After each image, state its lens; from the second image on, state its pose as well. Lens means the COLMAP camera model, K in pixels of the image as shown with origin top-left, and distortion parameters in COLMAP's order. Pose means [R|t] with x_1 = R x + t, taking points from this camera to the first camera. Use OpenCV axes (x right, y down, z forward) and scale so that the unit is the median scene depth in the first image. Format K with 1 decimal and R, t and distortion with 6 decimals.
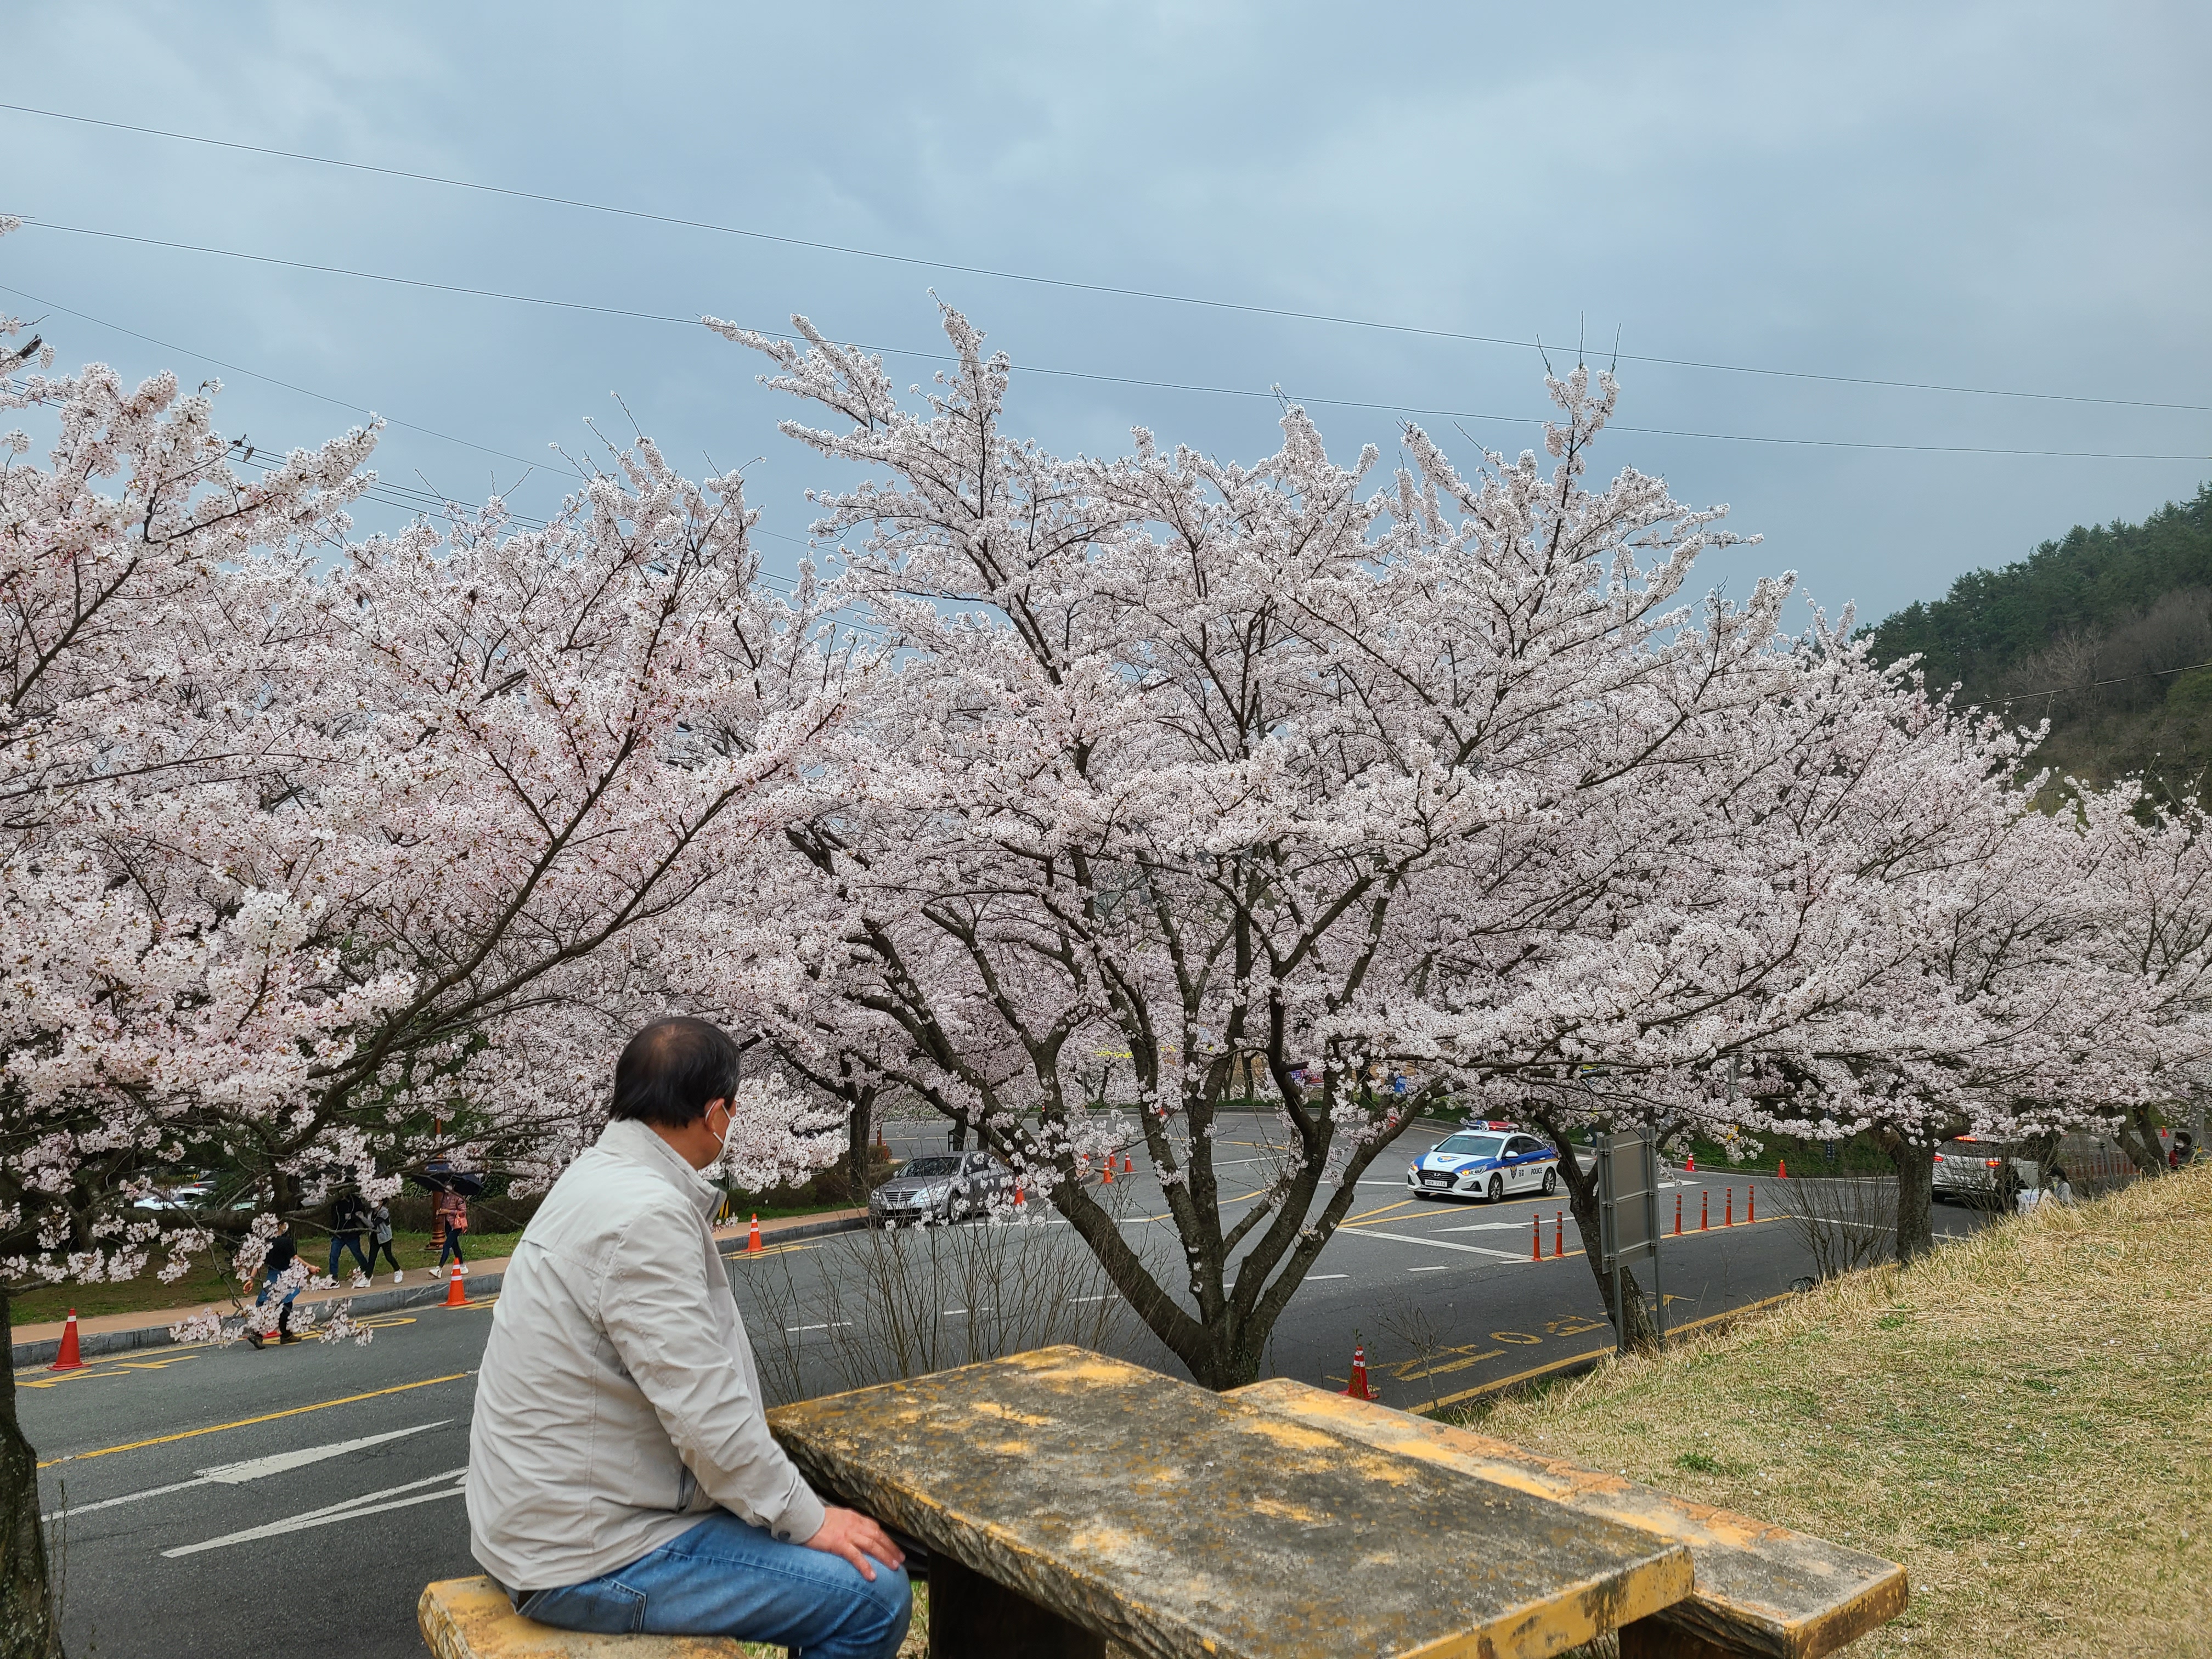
lens RADIAL K [[1728.0, 0, 1108.3], [0, 1728.0, 816.1], [0, 0, 1]] dist [0.069814, -0.029062]
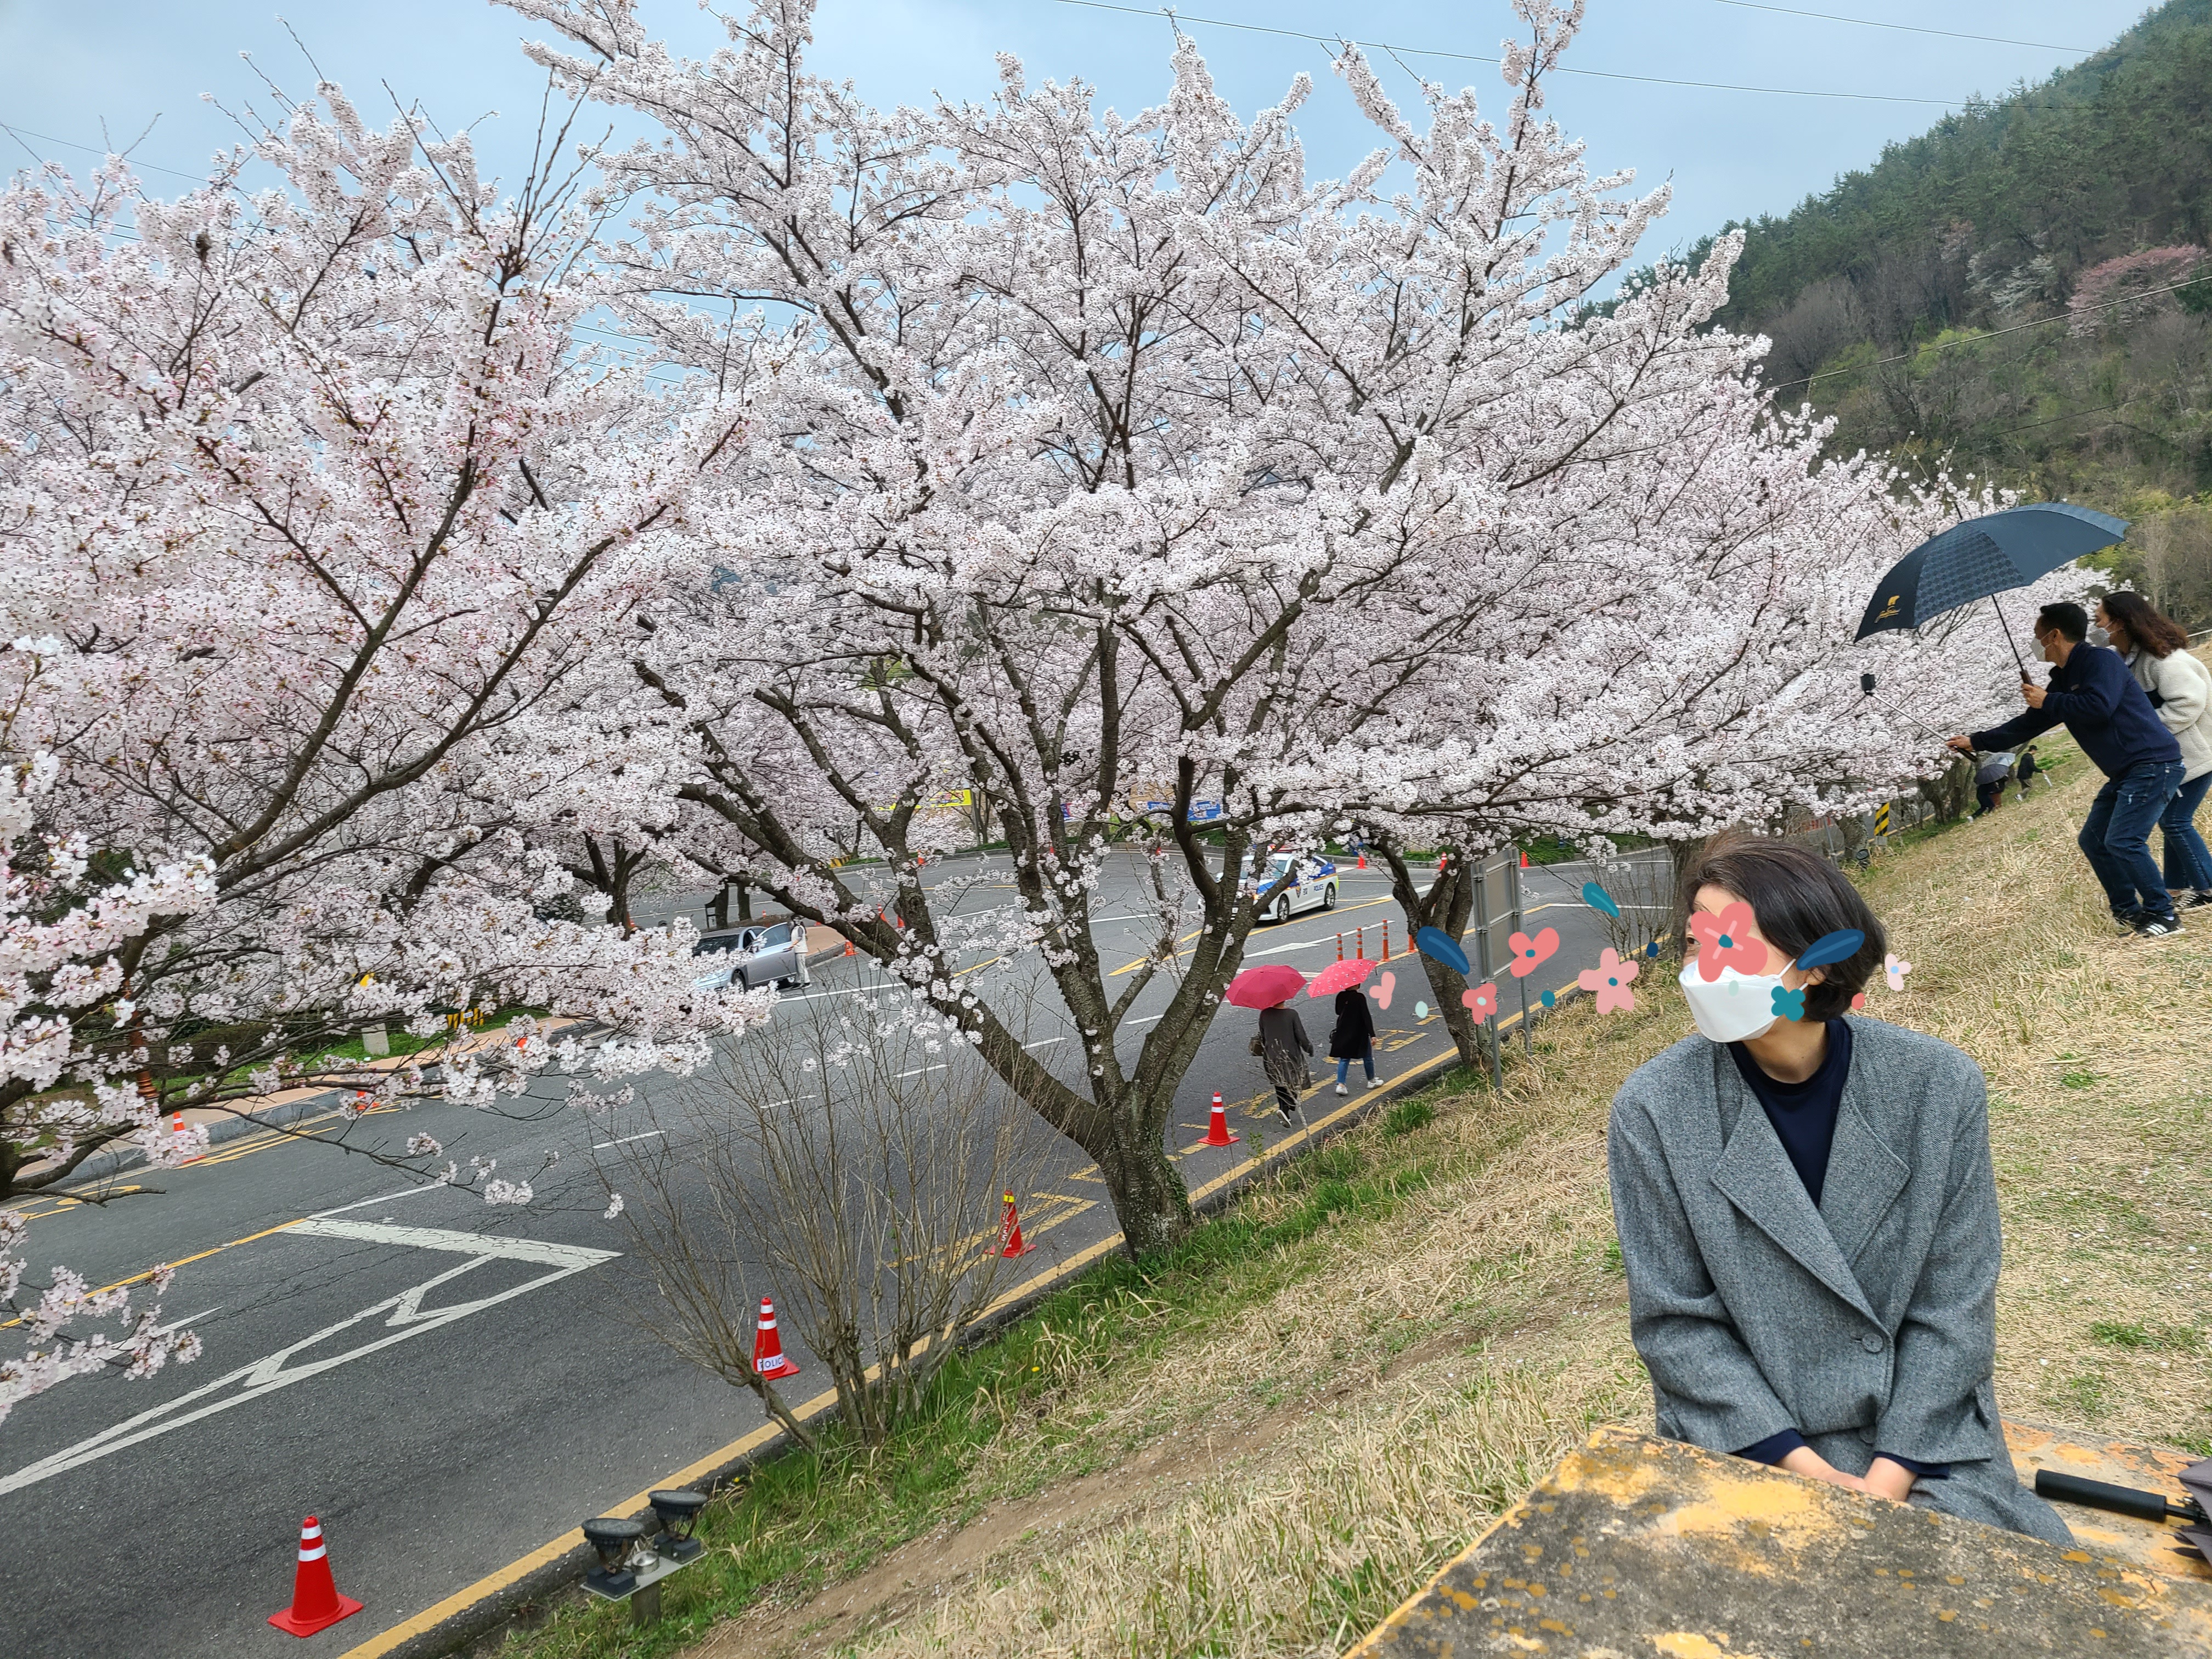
lens RADIAL K [[1728.0, 0, 1170.3], [0, 1728.0, 840.4], [0, 0, 1]] dist [0.069814, -0.029062]
pose [[0.978299, -0.090296, 0.186486, -0.076212], [0.058265, 0.983615, 0.170608, -0.002534], [-0.198836, -0.156040, 0.967531, 0.134726]]
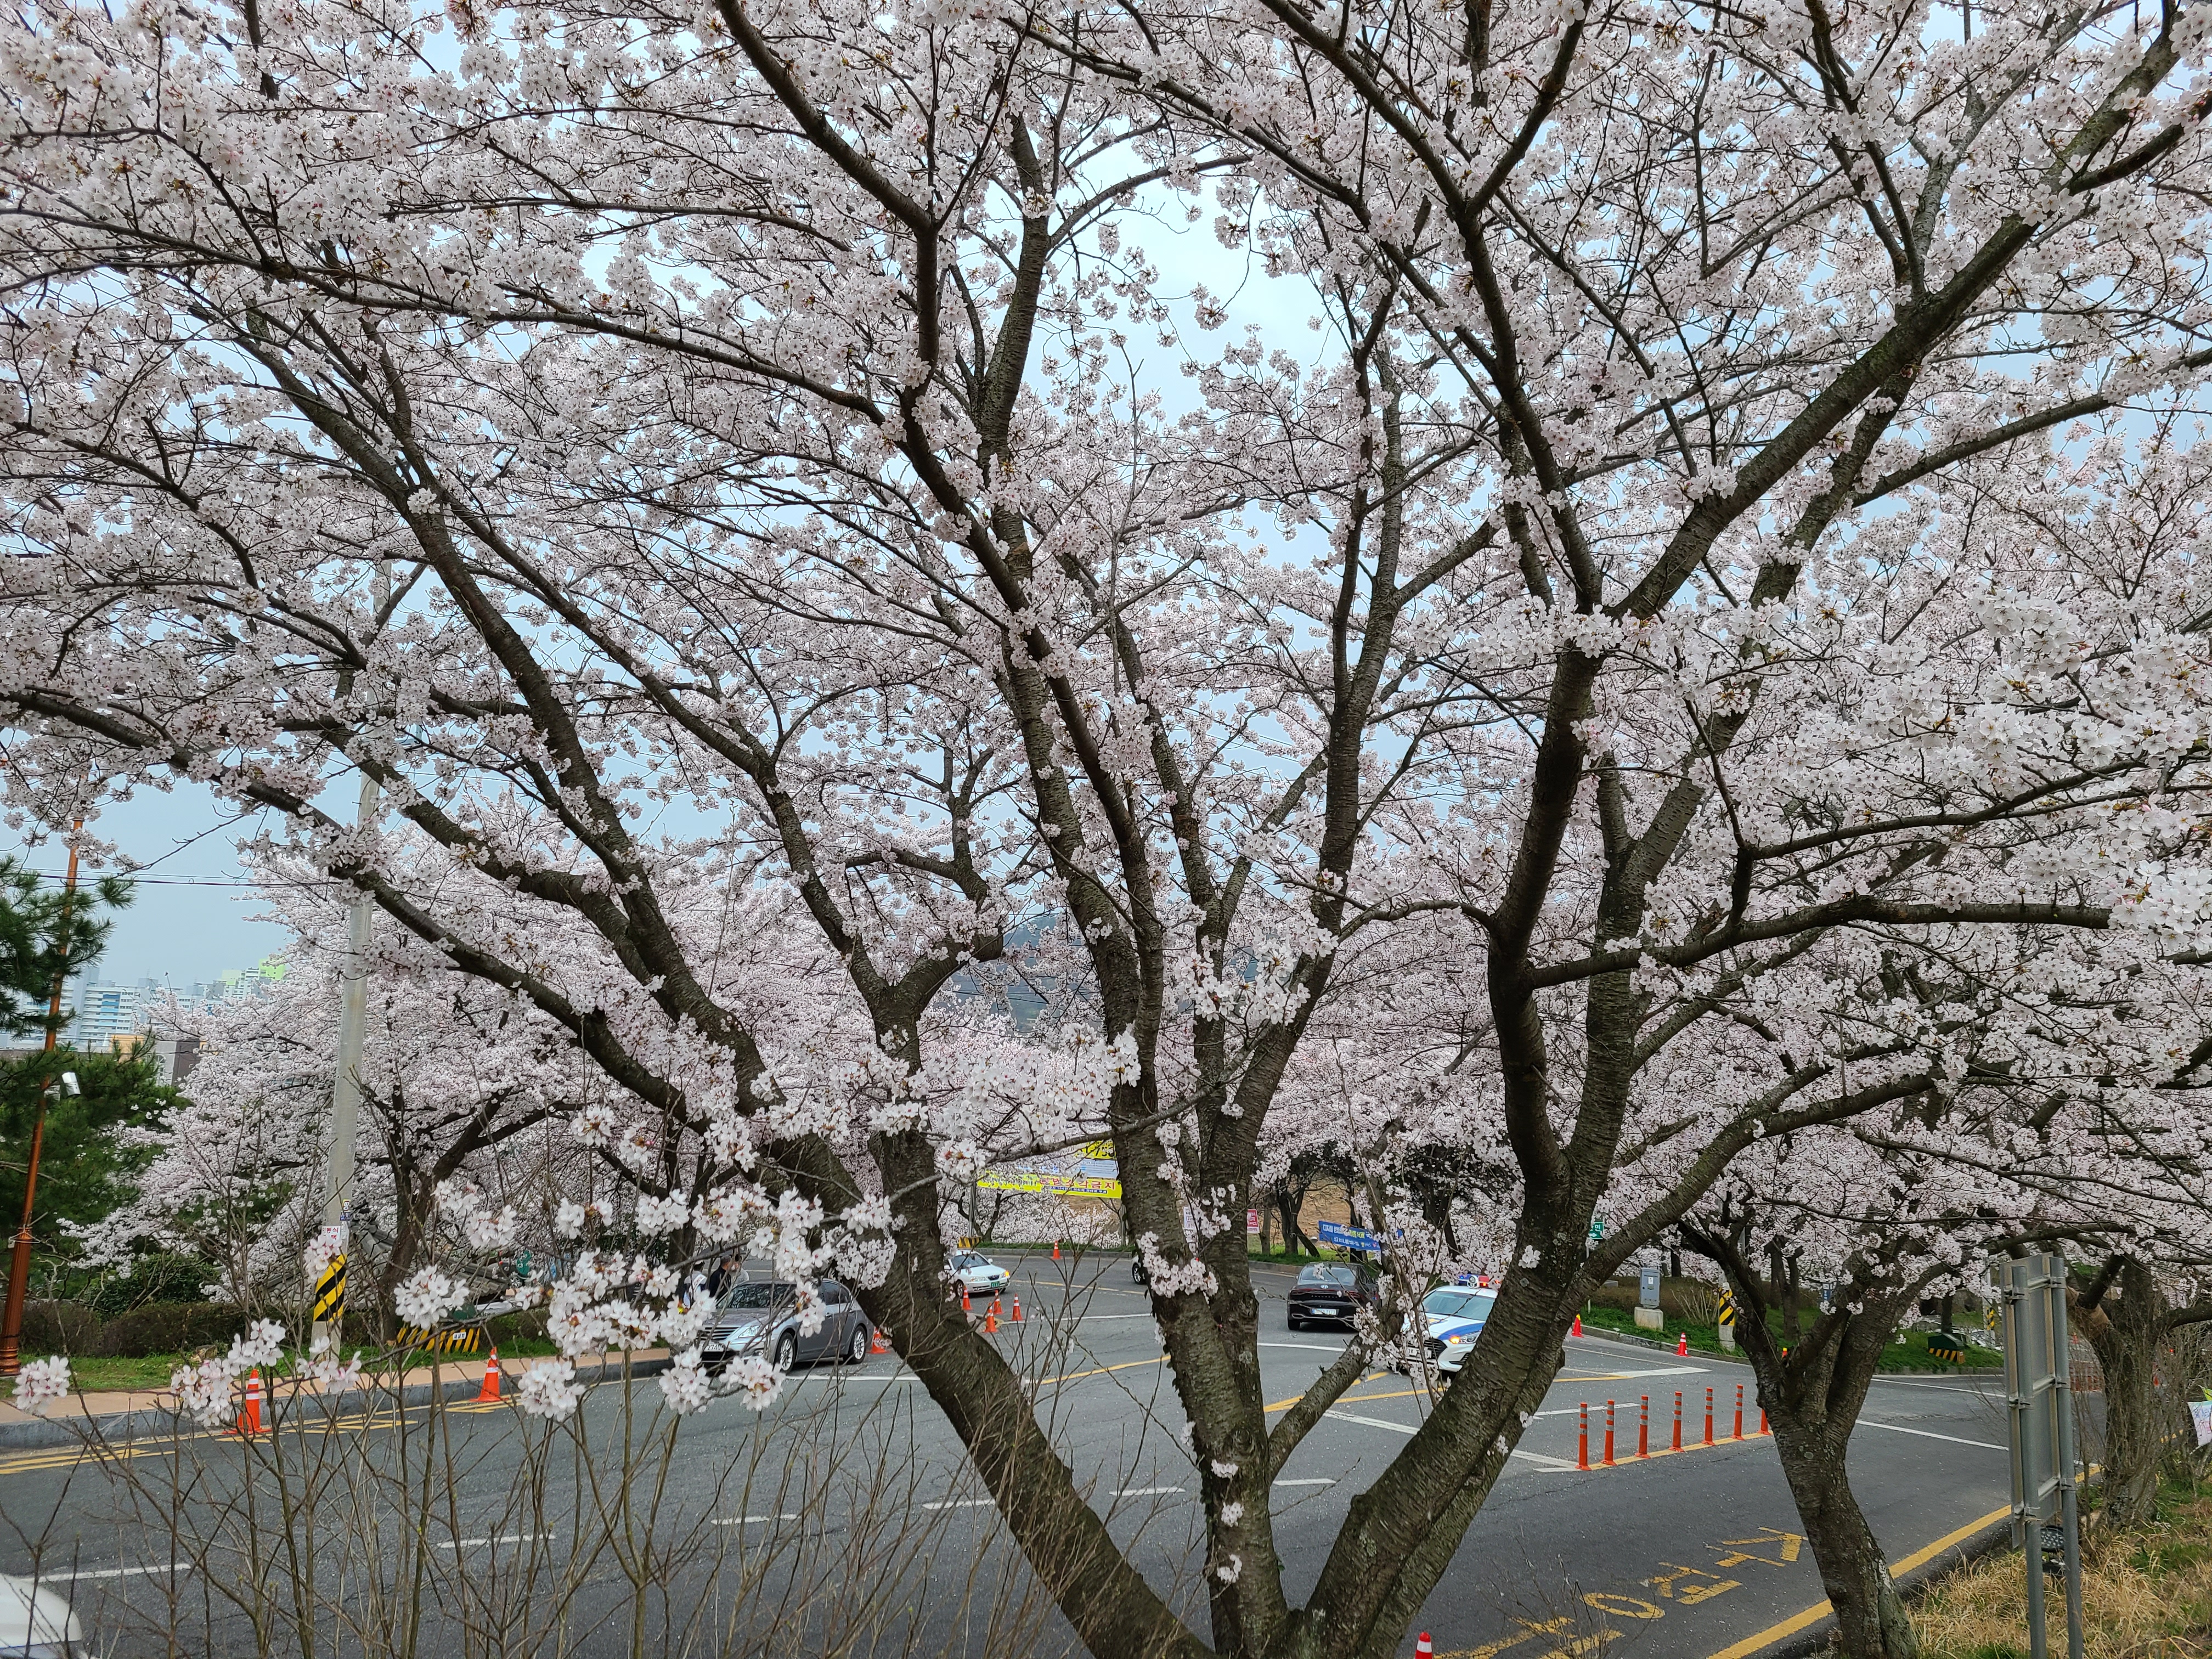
lens RADIAL K [[1728.0, 0, 1131.7], [0, 1728.0, 791.0], [0, 0, 1]] dist [0.069814, -0.029062]
pose [[0.995572, 0.072656, 0.059653, -0.007122], [-0.066413, 0.992698, -0.100694, 0.148688], [-0.066533, 0.096287, 0.993127, 0.636123]]
